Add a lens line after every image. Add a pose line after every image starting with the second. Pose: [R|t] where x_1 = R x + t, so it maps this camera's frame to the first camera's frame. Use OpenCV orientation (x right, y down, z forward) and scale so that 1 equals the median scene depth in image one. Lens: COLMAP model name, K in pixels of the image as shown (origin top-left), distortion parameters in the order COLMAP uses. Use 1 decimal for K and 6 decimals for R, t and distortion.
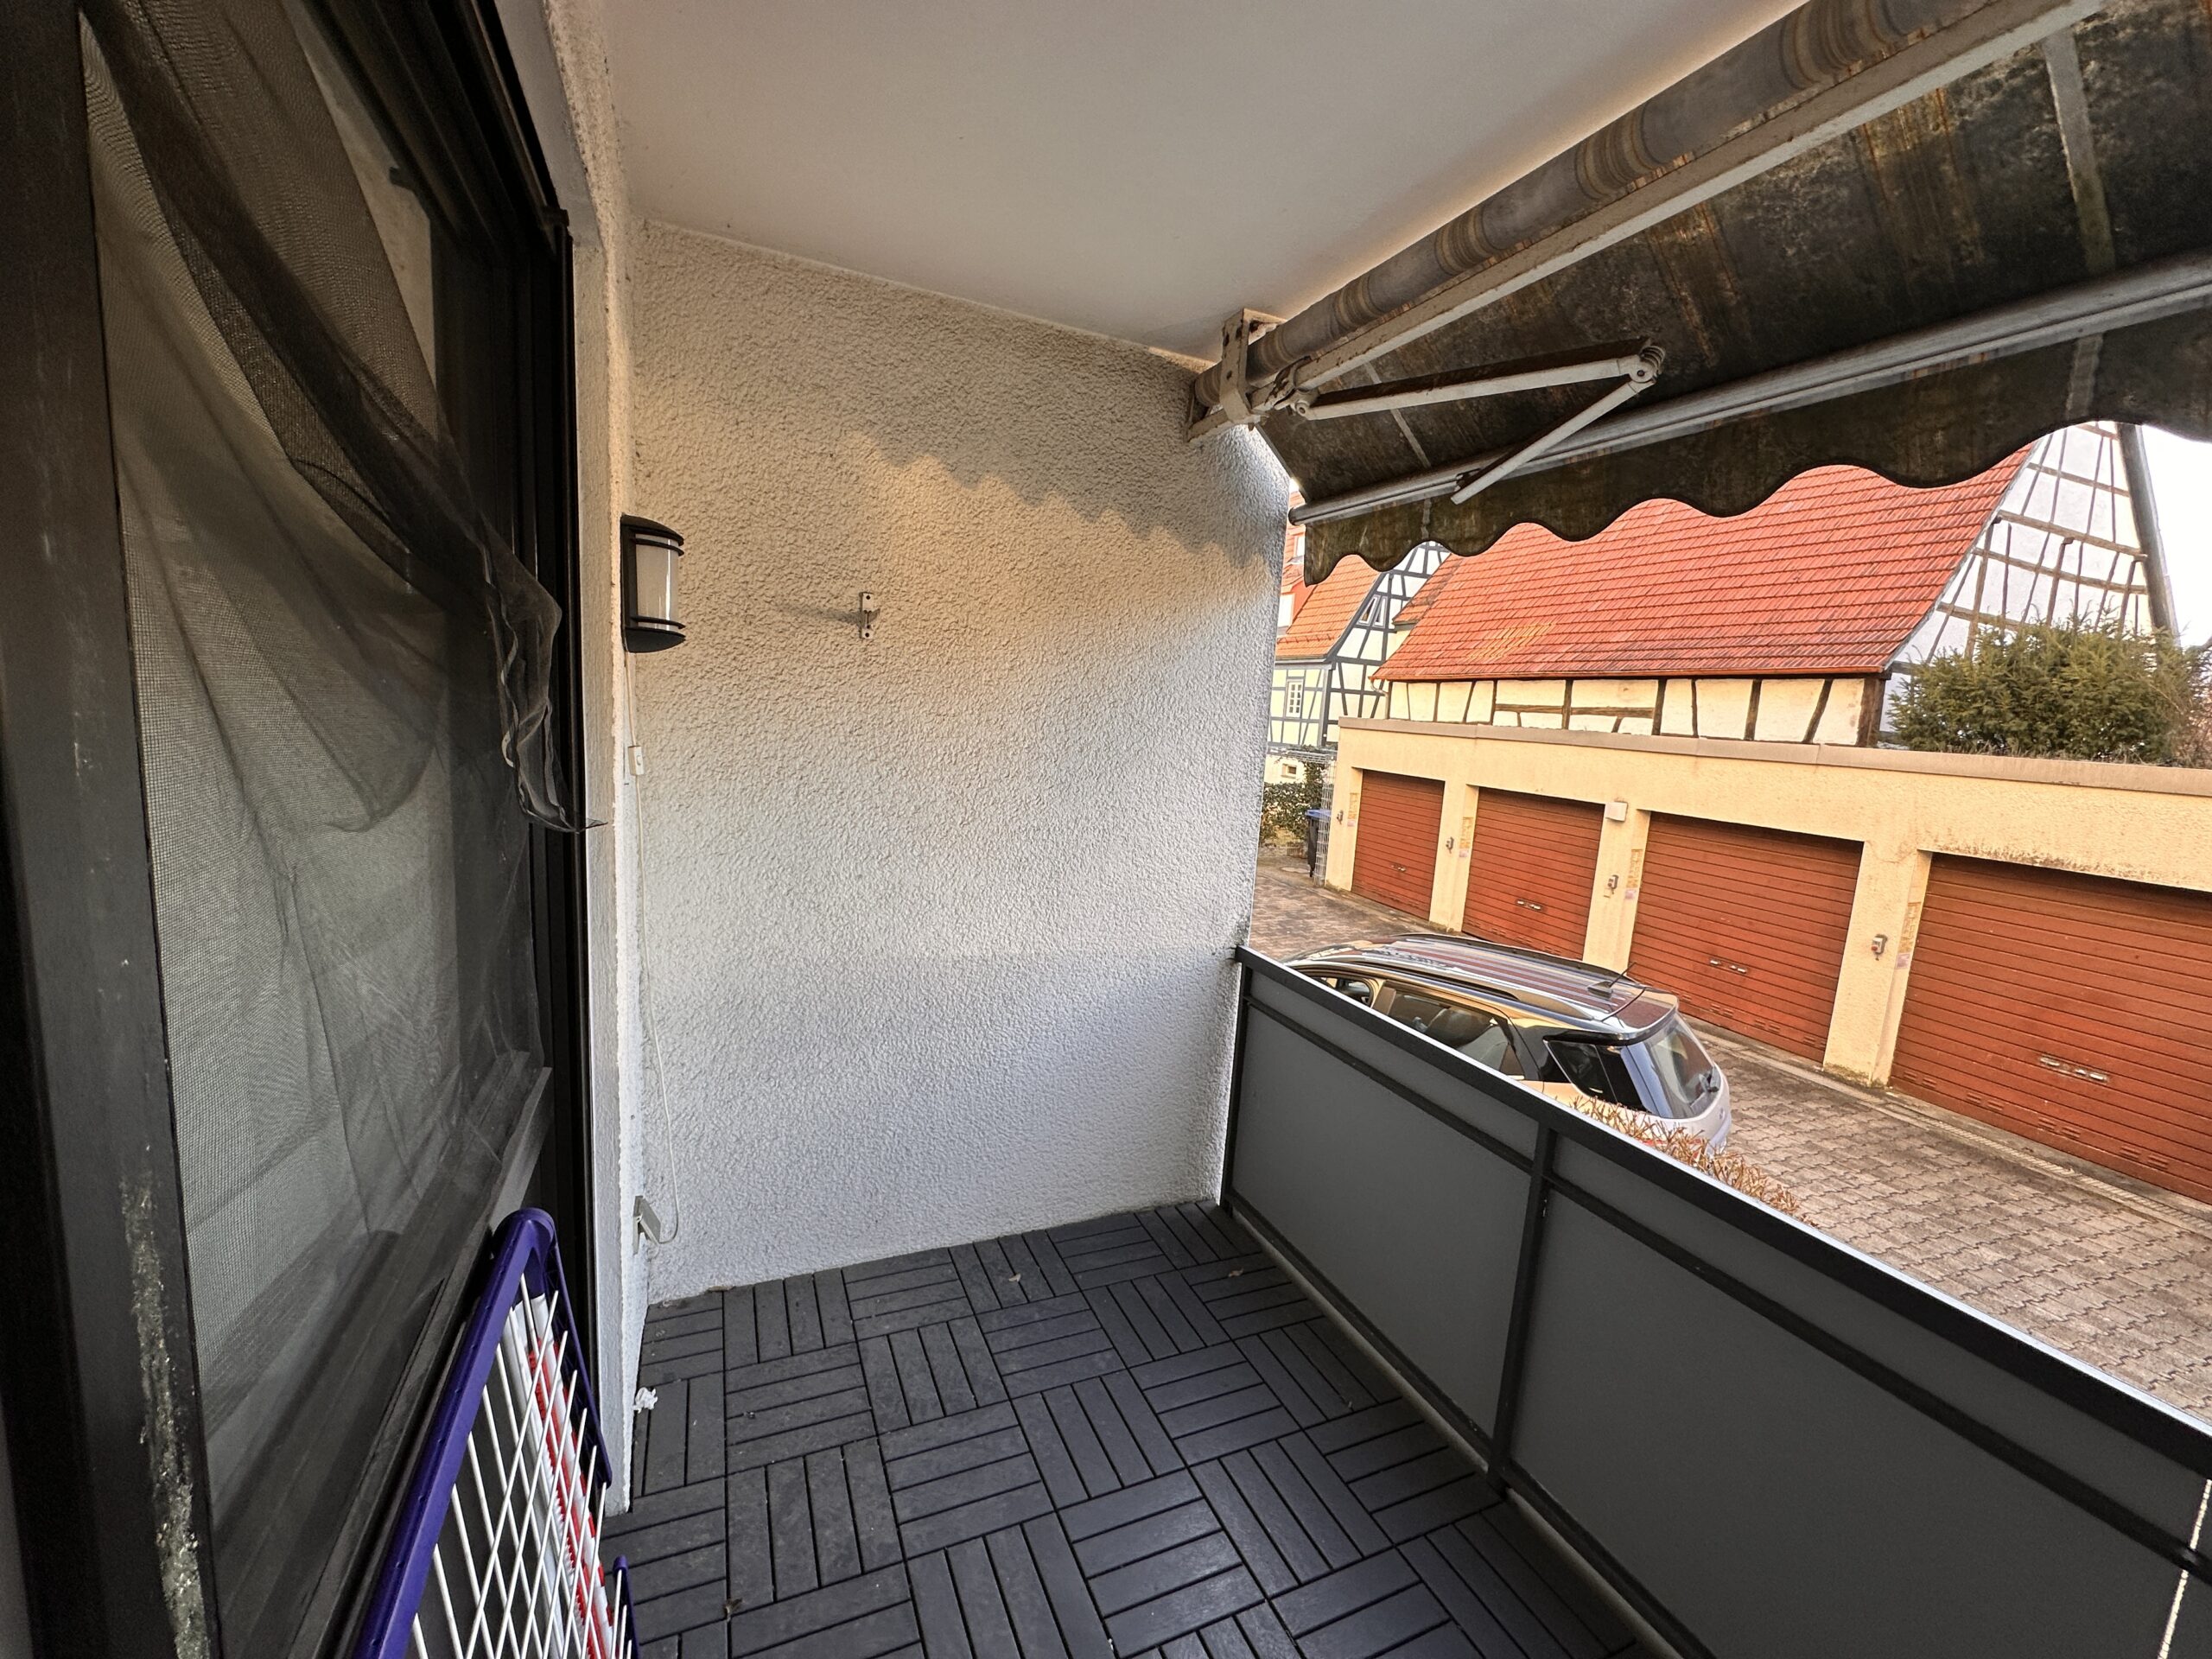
lens RADIAL K [[888.4, 0, 1106.0], [0, 888.4, 829.5], [0, 0, 1]] dist [-0.003270, -0.000193]
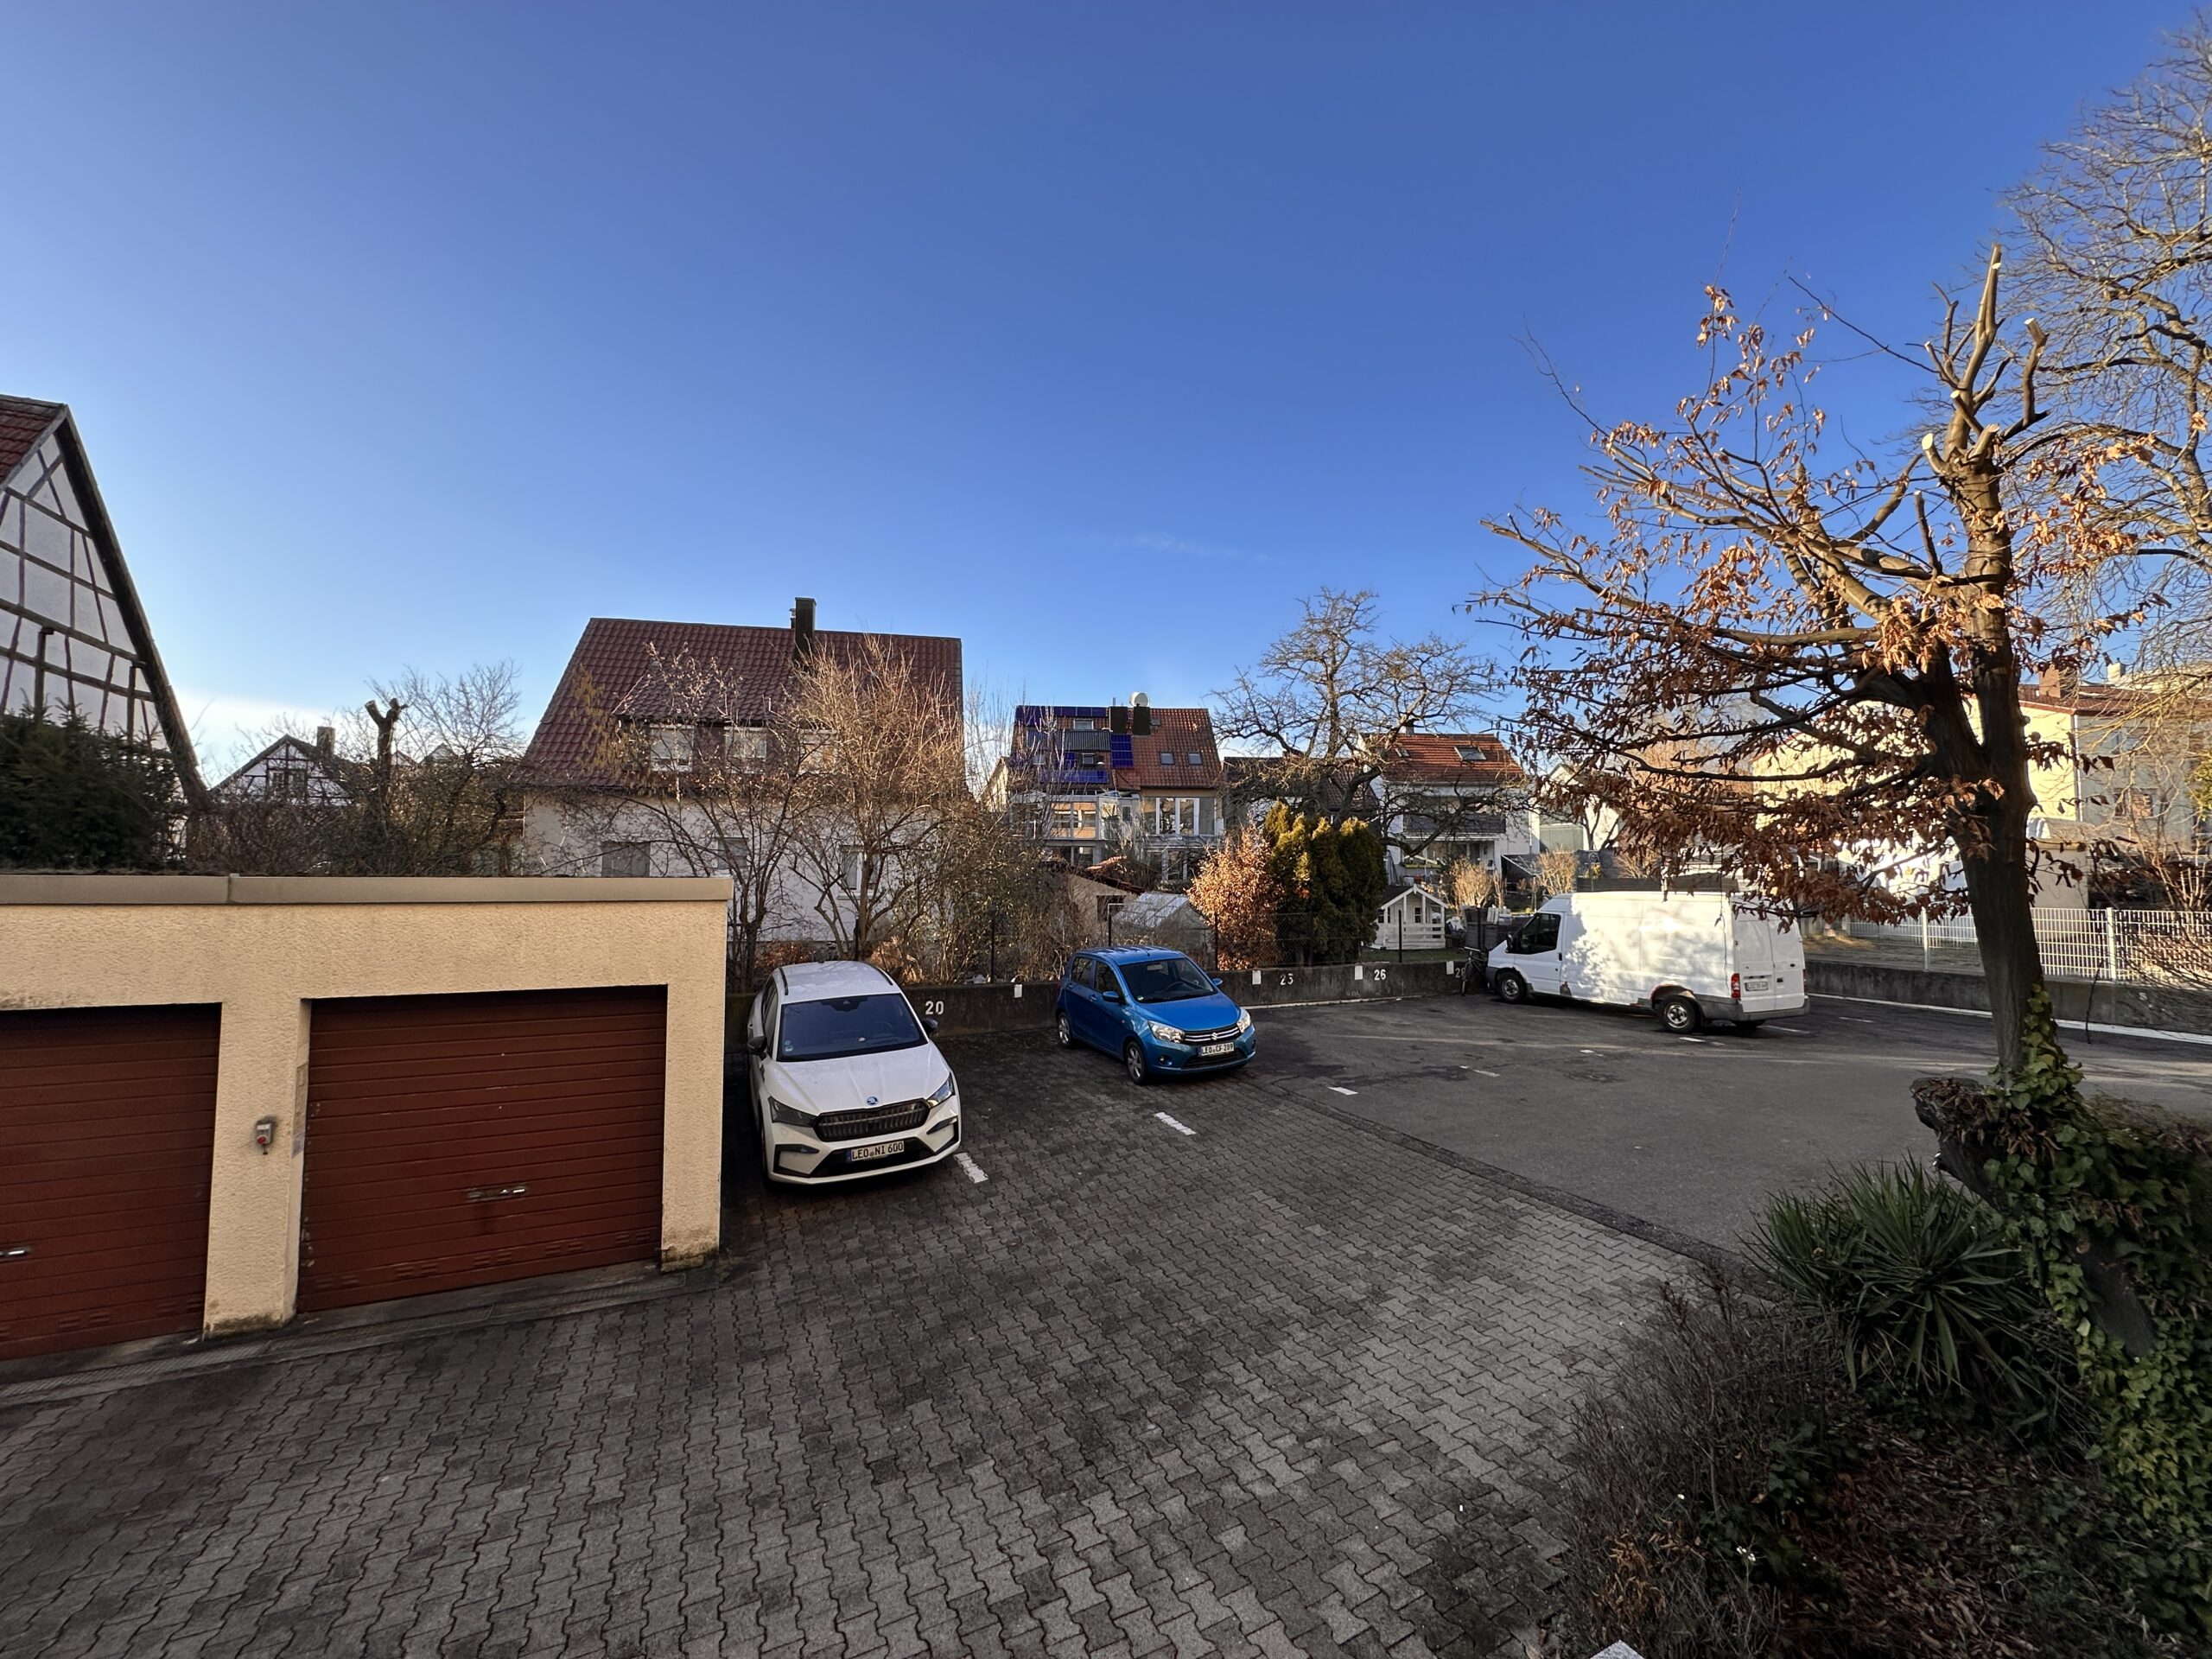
lens RADIAL K [[888.4, 0, 1106.0], [0, 888.4, 829.5], [0, 0, 1]] dist [-0.003270, -0.000193]
pose [[-0.160360, 0.001496, 0.987057, 0.004793], [0.111358, 0.993642, 0.016586, -0.015508], [-0.980757, 0.112577, -0.159507, 0.103718]]
